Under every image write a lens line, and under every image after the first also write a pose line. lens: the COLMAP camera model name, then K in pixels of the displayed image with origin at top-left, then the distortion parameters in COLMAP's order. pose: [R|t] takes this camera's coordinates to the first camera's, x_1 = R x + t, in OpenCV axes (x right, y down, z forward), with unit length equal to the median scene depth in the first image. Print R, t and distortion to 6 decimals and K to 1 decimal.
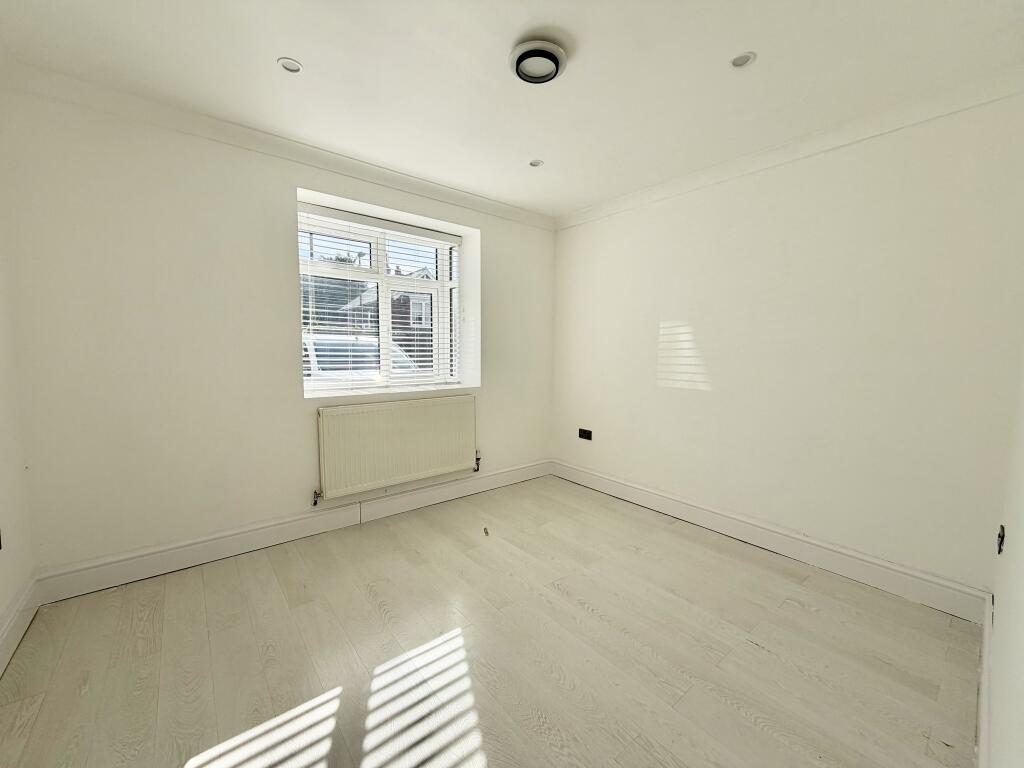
lens RADIAL K [[396.9, 0, 508.0], [0, 396.9, 399.6], [0, 0, 1]] dist [-0.000338, 0.000063]
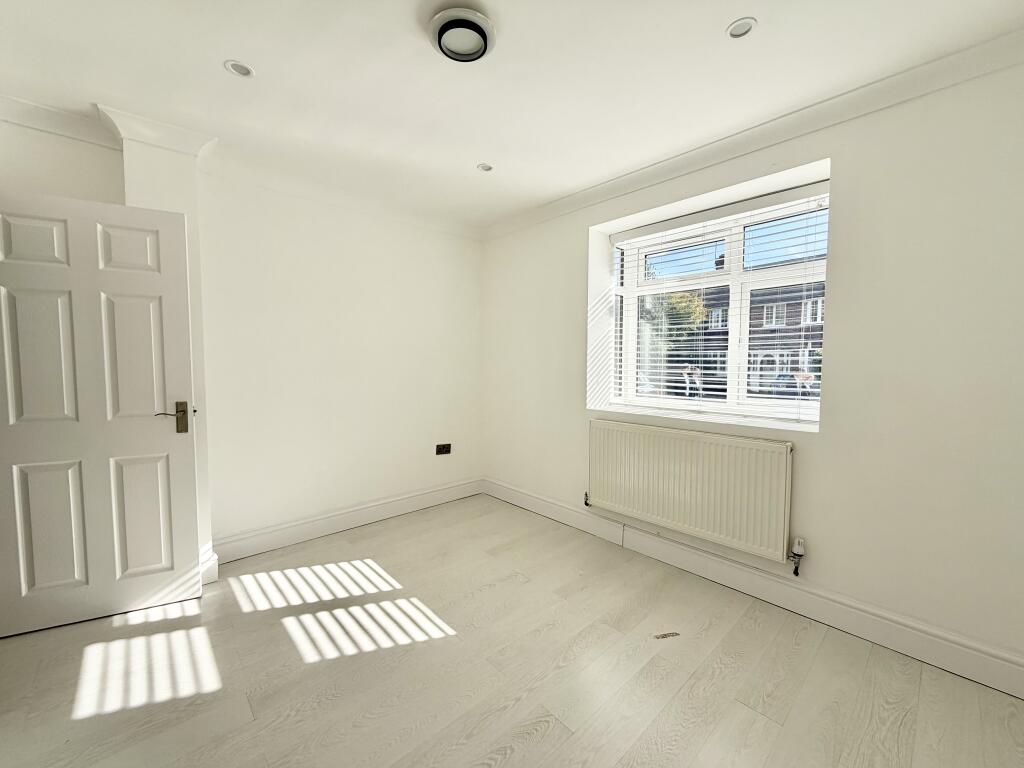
lens RADIAL K [[396.9, 0, 508.0], [0, 396.9, 399.6], [0, 0, 1]] dist [-0.000338, 0.000063]
pose [[0.079964, 0.090096, -0.992718, 0.590687], [-0.123202, 0.989164, 0.079849, -0.091962], [0.989155, 0.115920, 0.090197, 0.655512]]
